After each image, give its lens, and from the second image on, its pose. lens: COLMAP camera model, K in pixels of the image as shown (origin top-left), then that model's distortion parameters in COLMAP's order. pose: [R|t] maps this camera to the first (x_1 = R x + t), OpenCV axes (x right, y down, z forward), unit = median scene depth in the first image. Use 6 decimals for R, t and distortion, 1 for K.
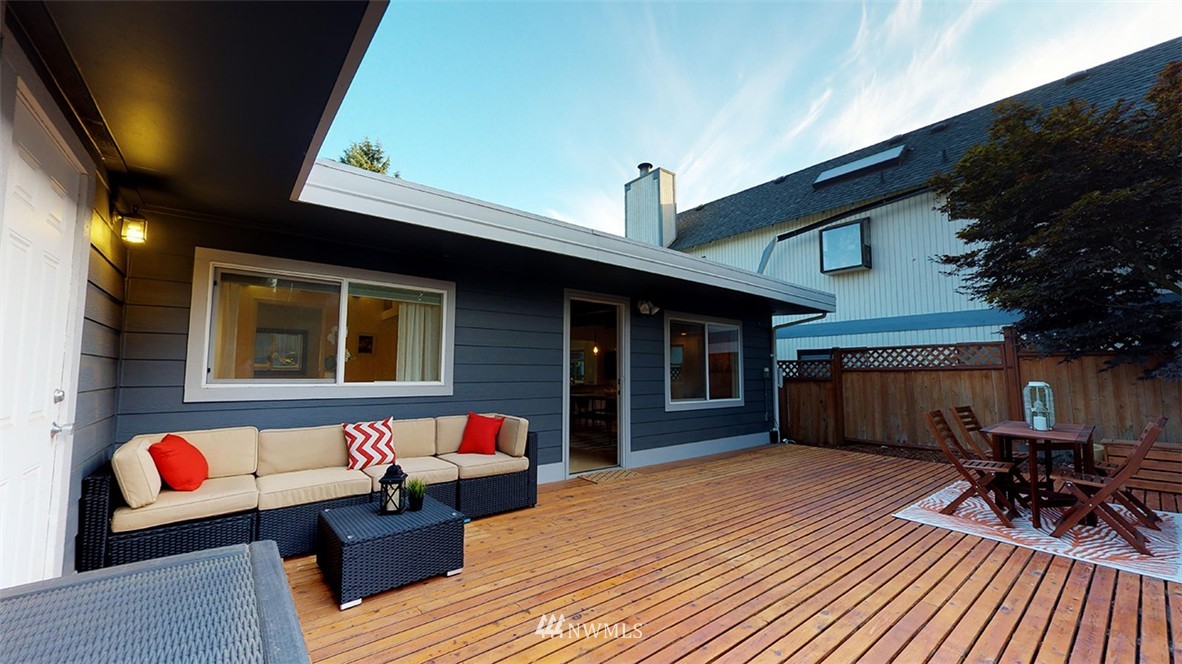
lens RADIAL K [[486.6, 0, 591.0], [0, 486.6, 332.0], [0, 0, 1]] dist [-0.000075, 0.000017]
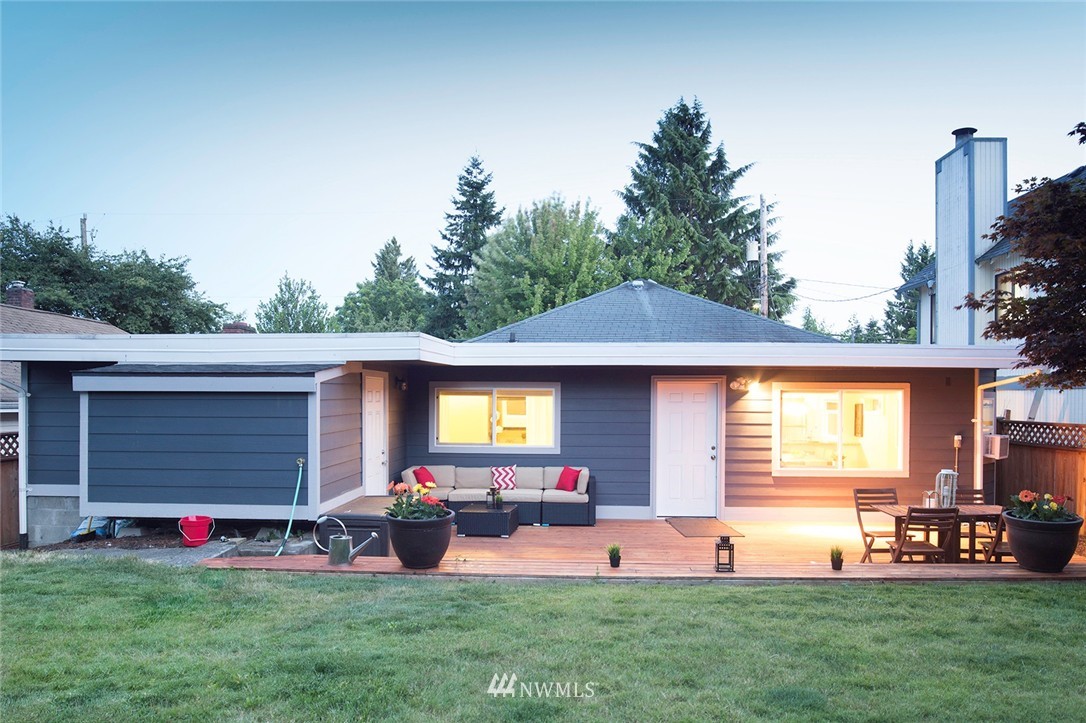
lens RADIAL K [[780.3, 0, 543.0], [0, 780.3, 361.5], [0, 0, 1]] dist [-0.003899, 0.001521]
pose [[0.772287, -0.021227, -0.634919, 1.424989], [0.045586, 0.998717, 0.022059, -0.253426], [0.633636, -0.045979, 0.772264, -1.092698]]
